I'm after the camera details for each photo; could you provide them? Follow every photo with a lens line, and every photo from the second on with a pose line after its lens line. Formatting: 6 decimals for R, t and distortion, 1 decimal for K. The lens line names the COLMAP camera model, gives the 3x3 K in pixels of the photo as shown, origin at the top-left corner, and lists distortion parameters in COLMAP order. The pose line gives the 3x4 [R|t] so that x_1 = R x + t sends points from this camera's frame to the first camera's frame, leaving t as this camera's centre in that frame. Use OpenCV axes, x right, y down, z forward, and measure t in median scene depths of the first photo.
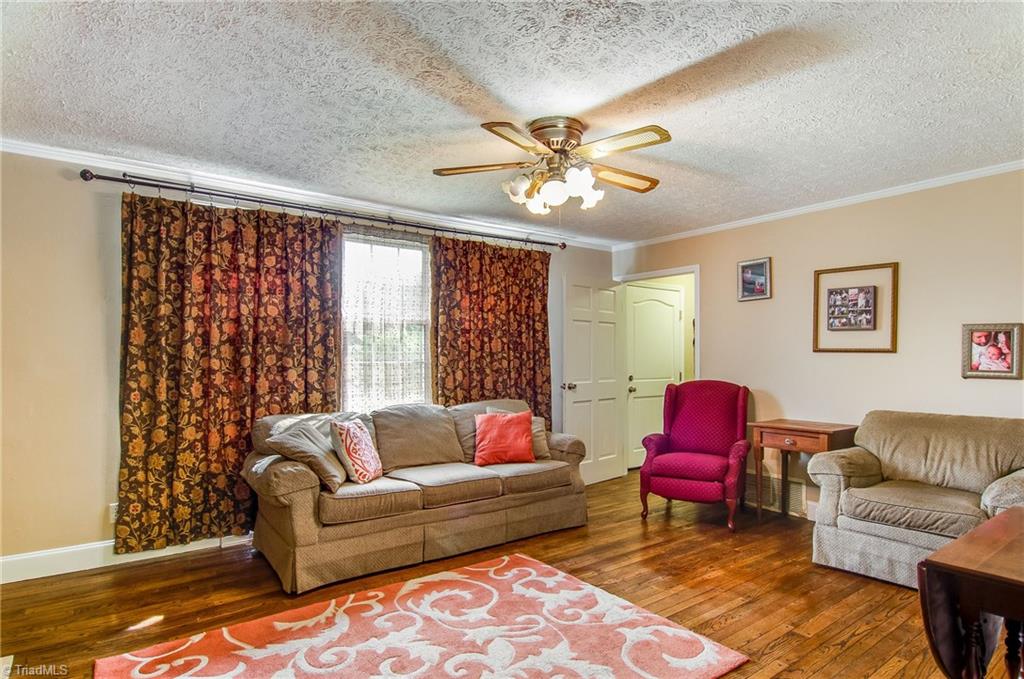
lens RADIAL K [[566.8, 0, 514.8], [0, 566.8, 358.2], [0, 0, 1]] dist [0.000674, -0.001182]
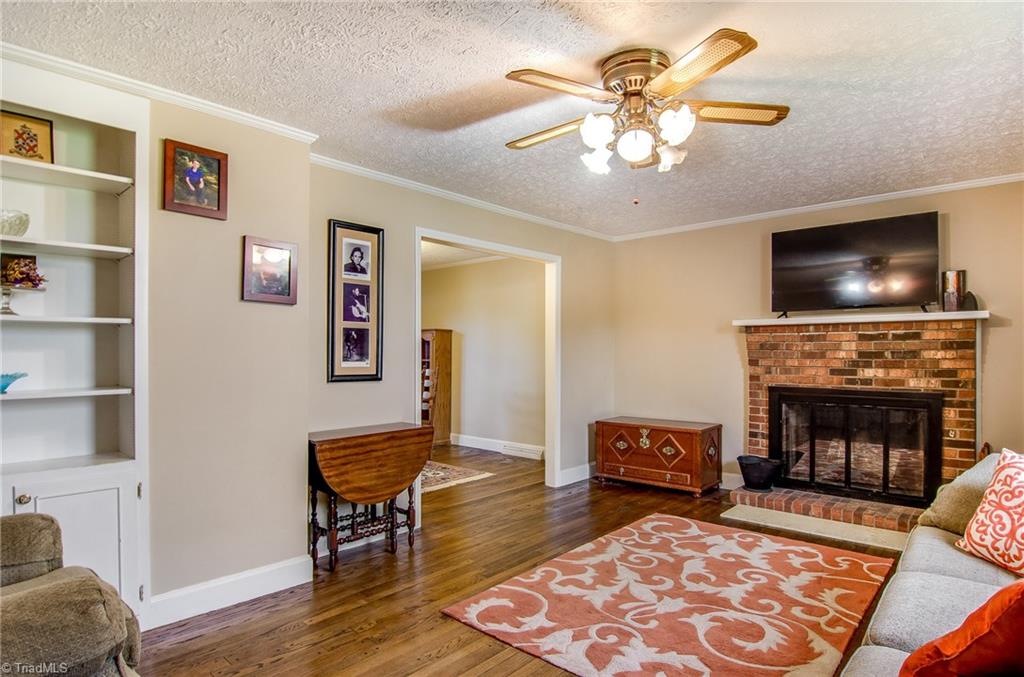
lens RADIAL K [[566.8, 0, 514.8], [0, 566.8, 357.2], [0, 0, 1]] dist [0.000674, -0.001182]
pose [[-0.977582, 0.001716, -0.210550, 0.453283], [0.001447, 0.999998, 0.001434, 0.005213], [0.210552, 0.001098, -0.977582, 1.927561]]
